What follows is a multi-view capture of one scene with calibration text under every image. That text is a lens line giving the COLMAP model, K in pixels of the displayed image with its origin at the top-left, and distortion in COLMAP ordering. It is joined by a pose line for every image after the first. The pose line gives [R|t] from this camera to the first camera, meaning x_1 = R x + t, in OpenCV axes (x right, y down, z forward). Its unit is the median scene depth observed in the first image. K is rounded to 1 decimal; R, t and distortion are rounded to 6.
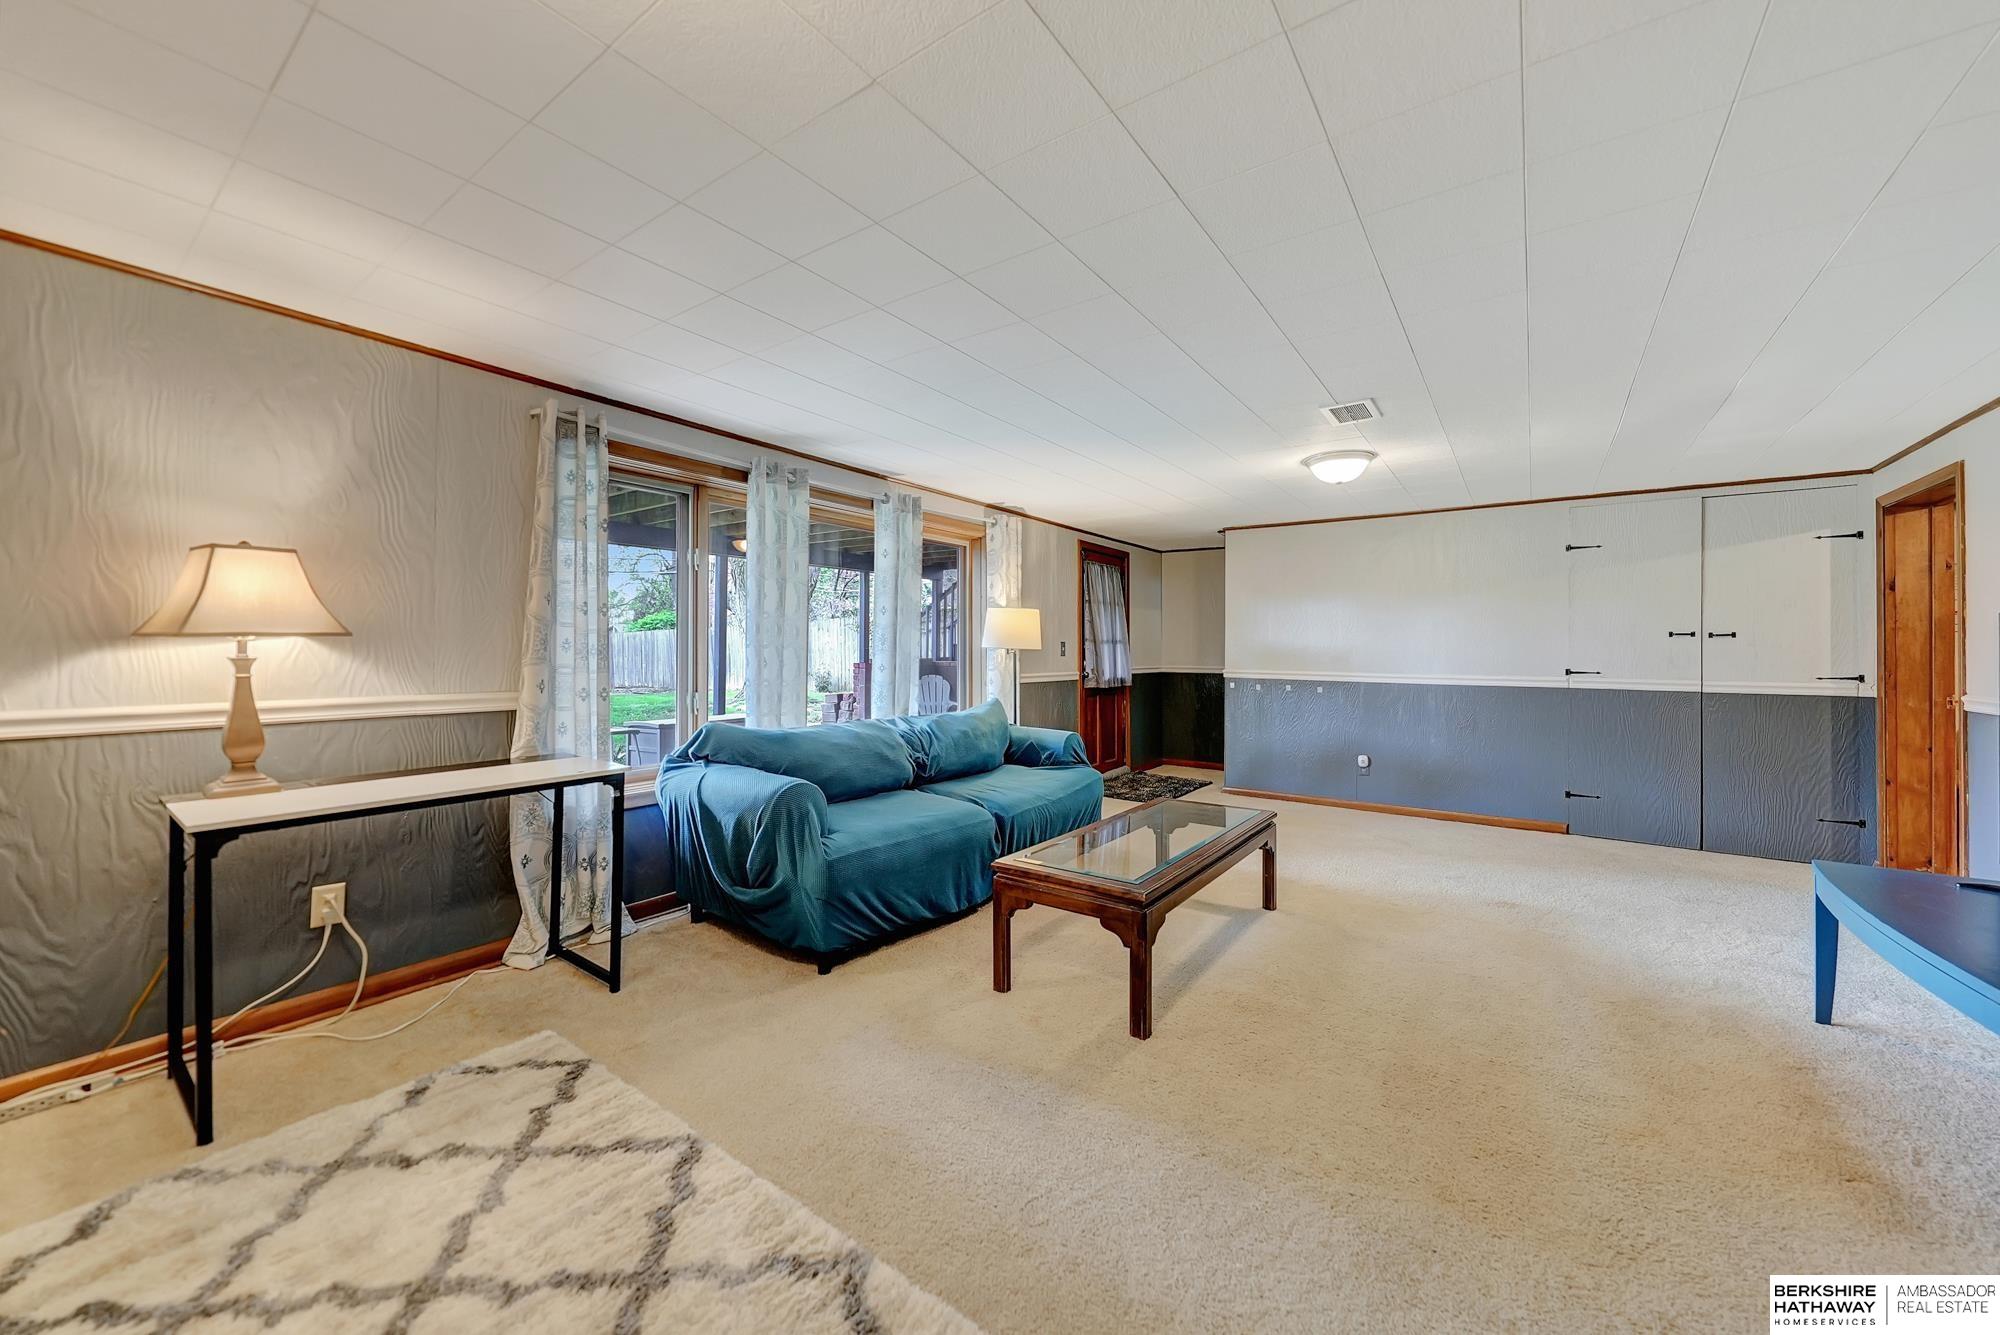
lens RADIAL K [[743.6, 0, 1001.1], [0, 743.6, 637.7], [0, 0, 1]] dist [-0.002526, 0.000322]
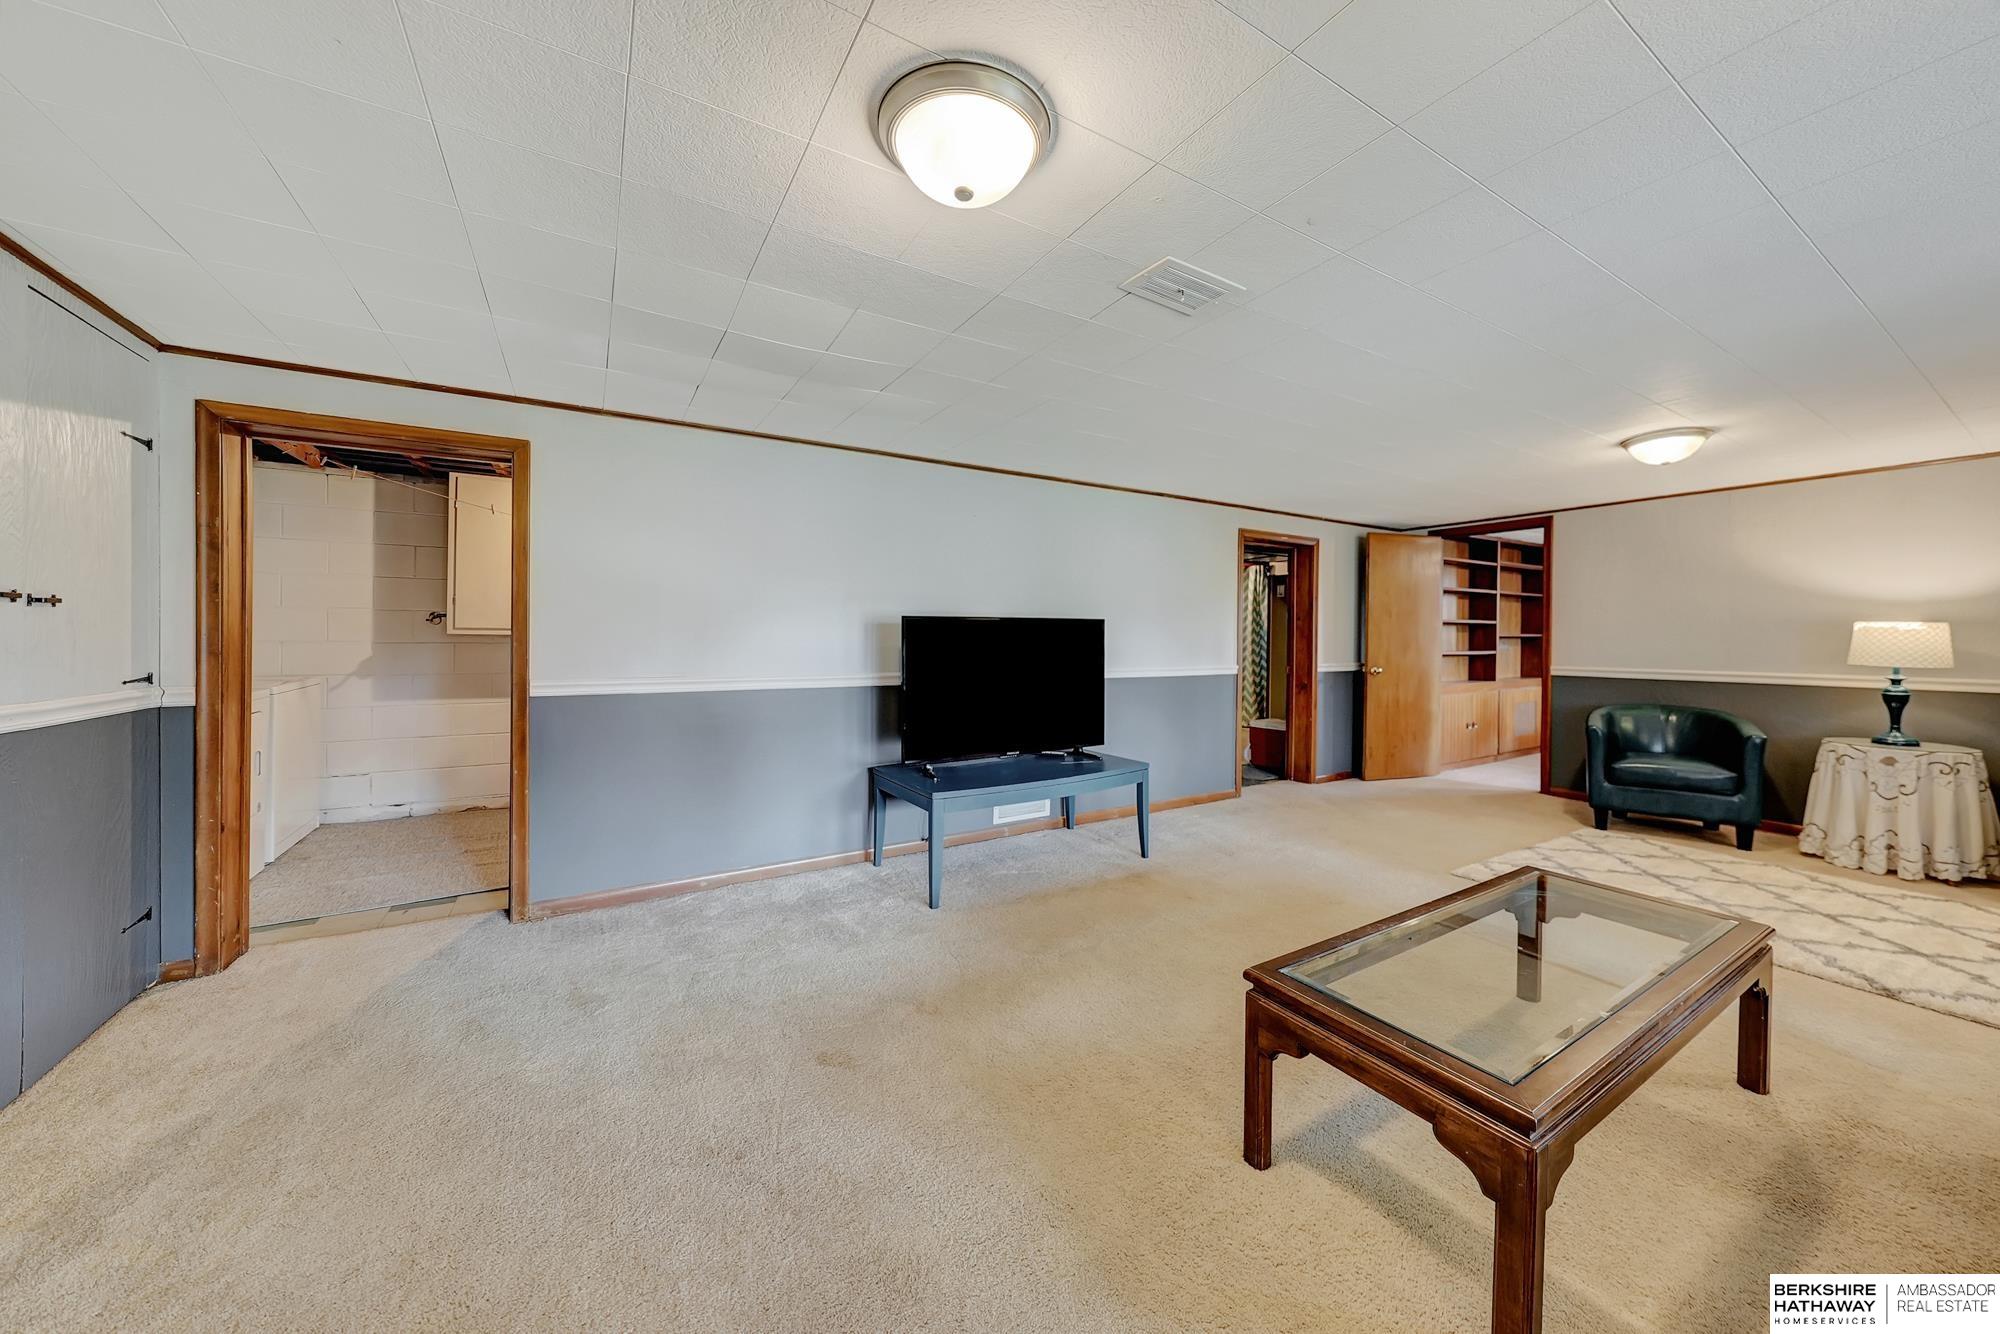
lens RADIAL K [[685.4, 0, 1001.2], [0, 685.4, 654.5], [0, 0, 1]] dist [-0.000082, -0.000043]
pose [[-0.916364, -0.016442, 0.400008, 0.545659], [-0.012048, 0.999836, 0.013496, 0.017084], [-0.400165, 0.007548, -0.916412, 2.415966]]
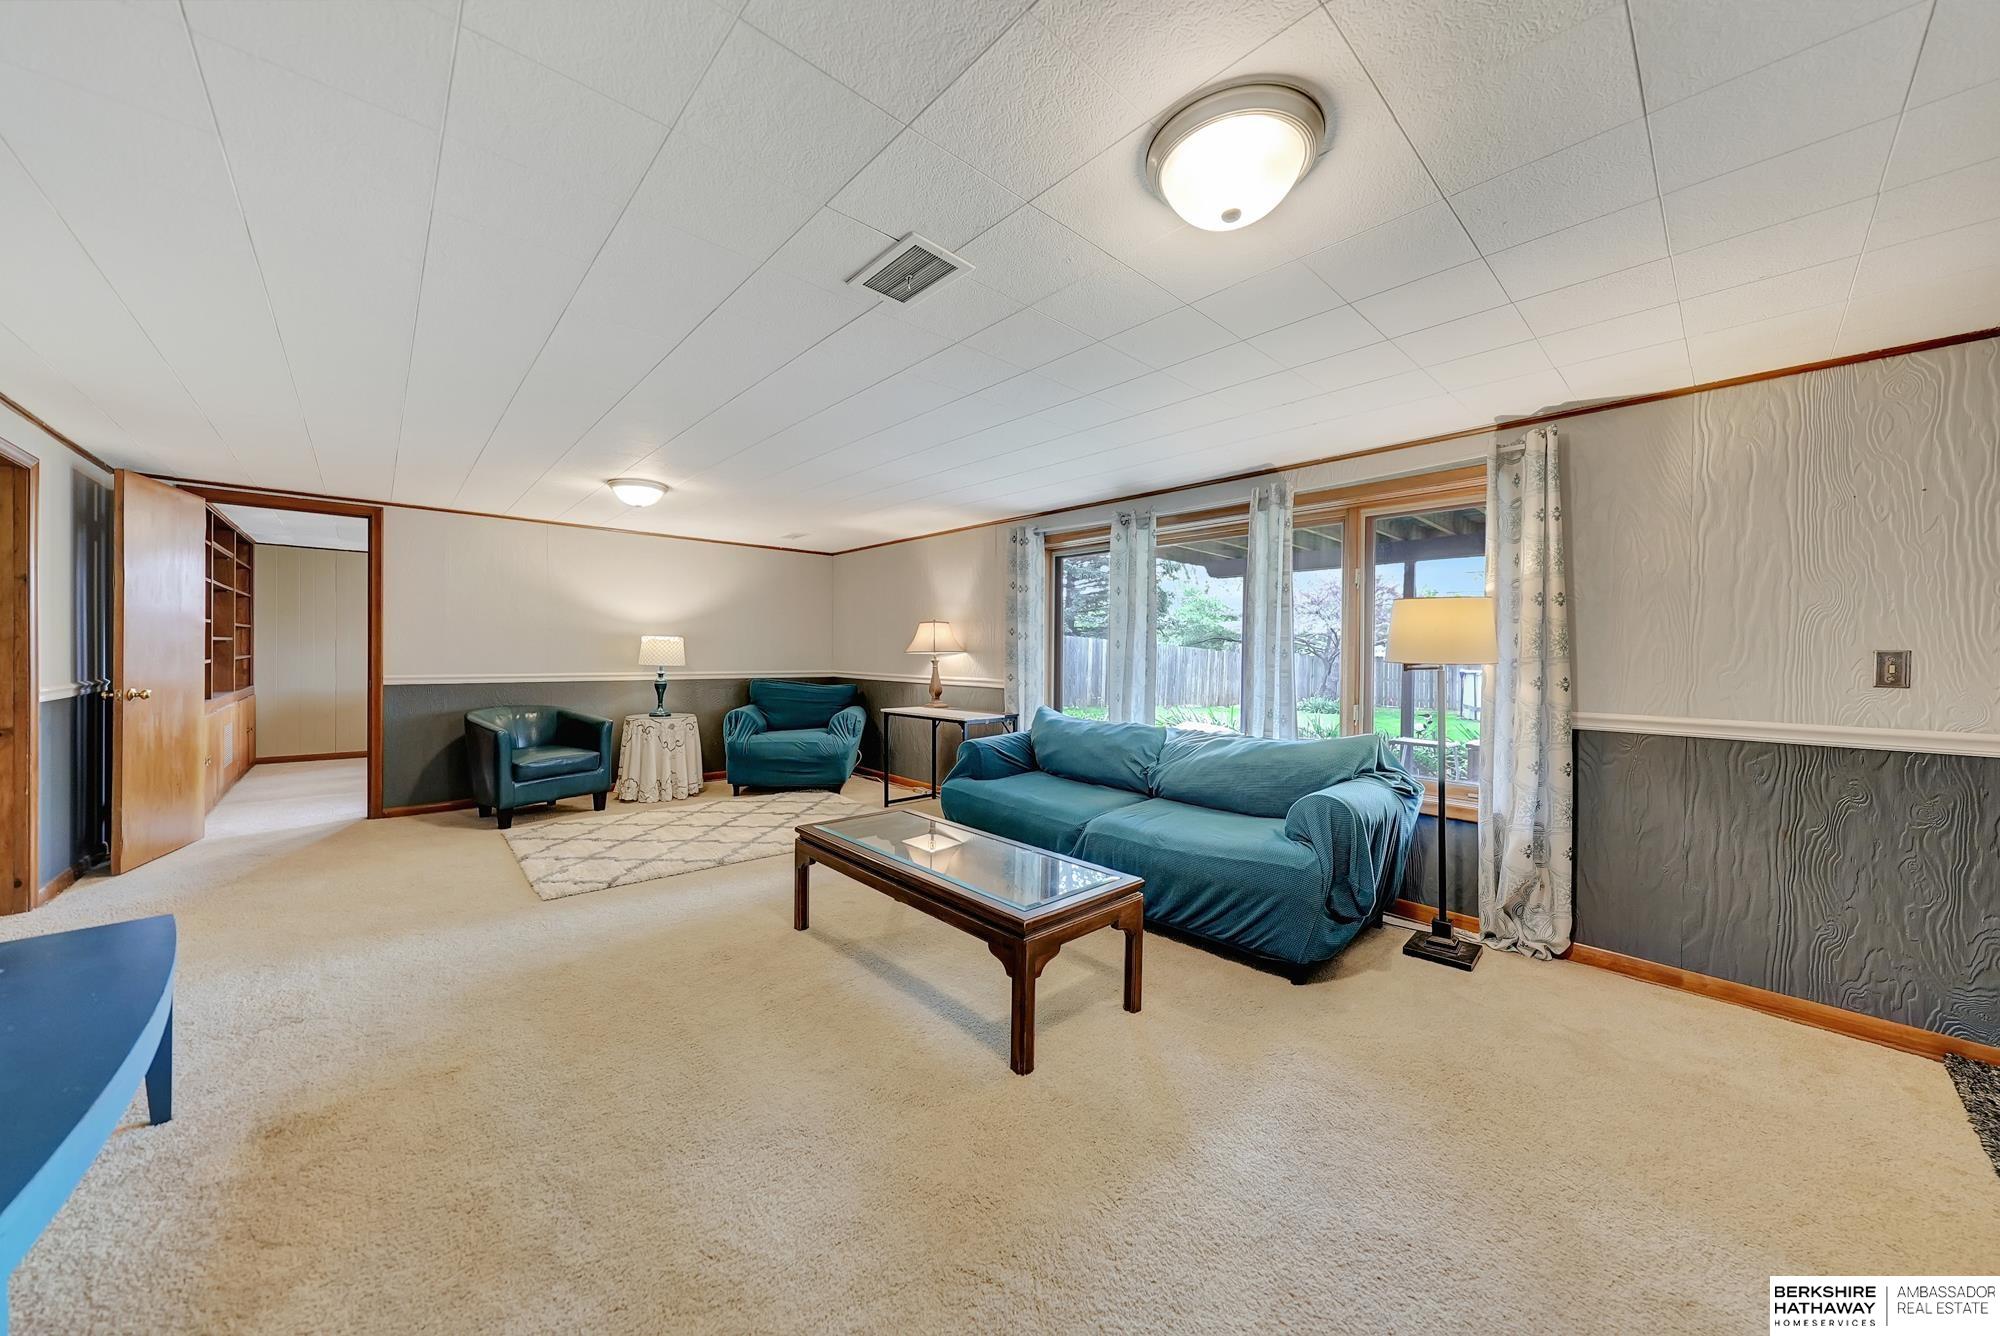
lens RADIAL K [[685.4, 0, 1001.2], [0, 685.4, 655.5], [0, 0, 1]] dist [-0.000082, -0.000043]
pose [[-0.211477, -0.003989, -0.977375, 1.489890], [0.001795, 0.999988, -0.004469, 0.019399], [0.977381, -0.002700, -0.211467, 1.785603]]
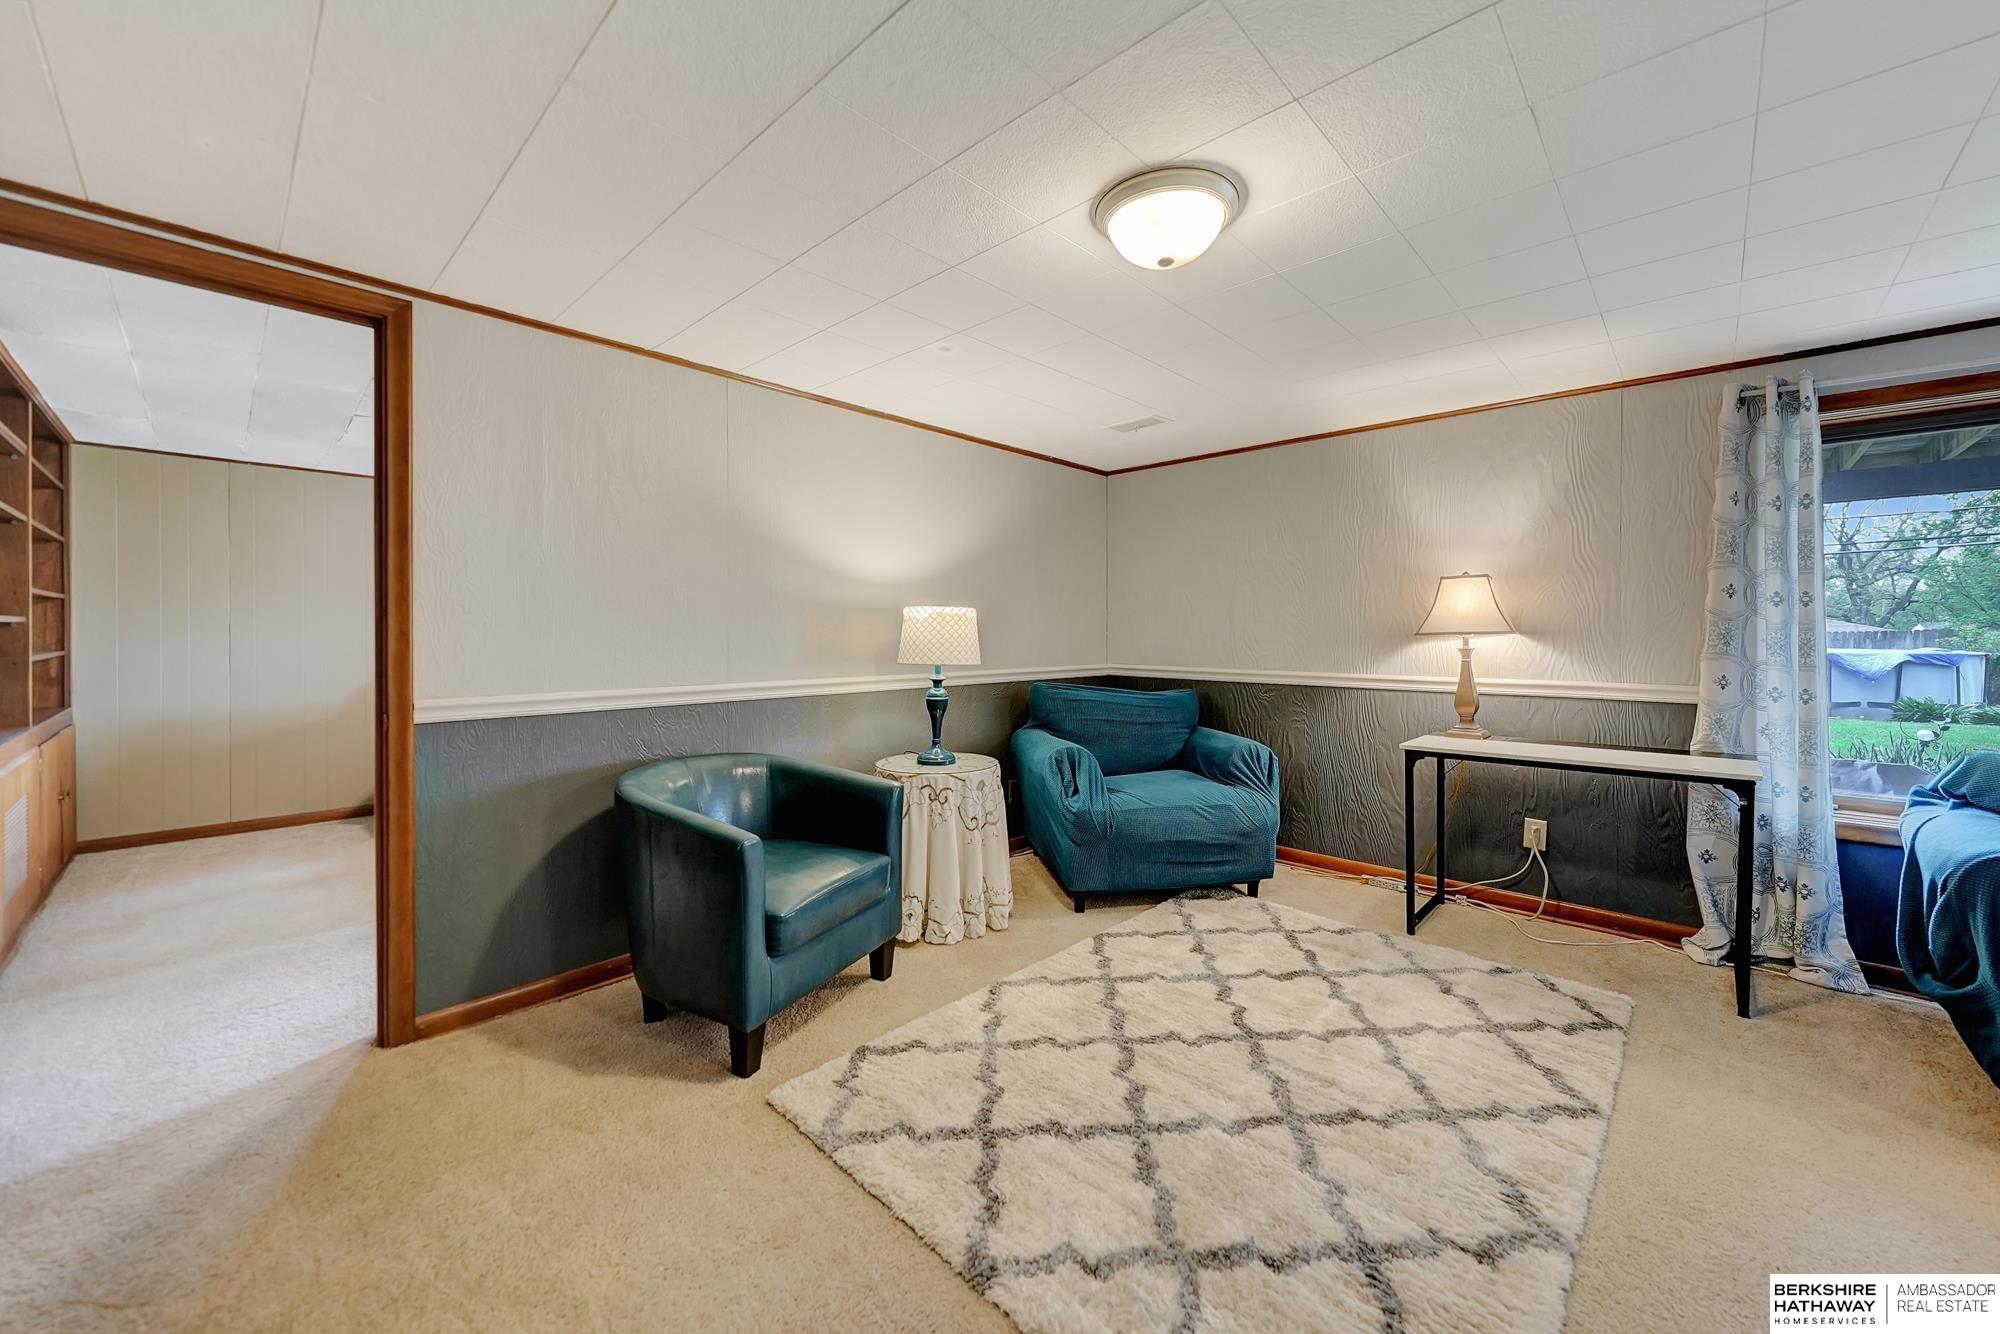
lens RADIAL K [[743.6, 0, 1001.1], [0, 743.6, 637.2], [0, 0, 1]] dist [-0.002526, 0.000322]
pose [[-0.137495, -0.002406, -0.990500, 0.618597], [0.011937, 0.999920, -0.004086, -0.001716], [0.990431, -0.012386, -0.137455, 0.260702]]
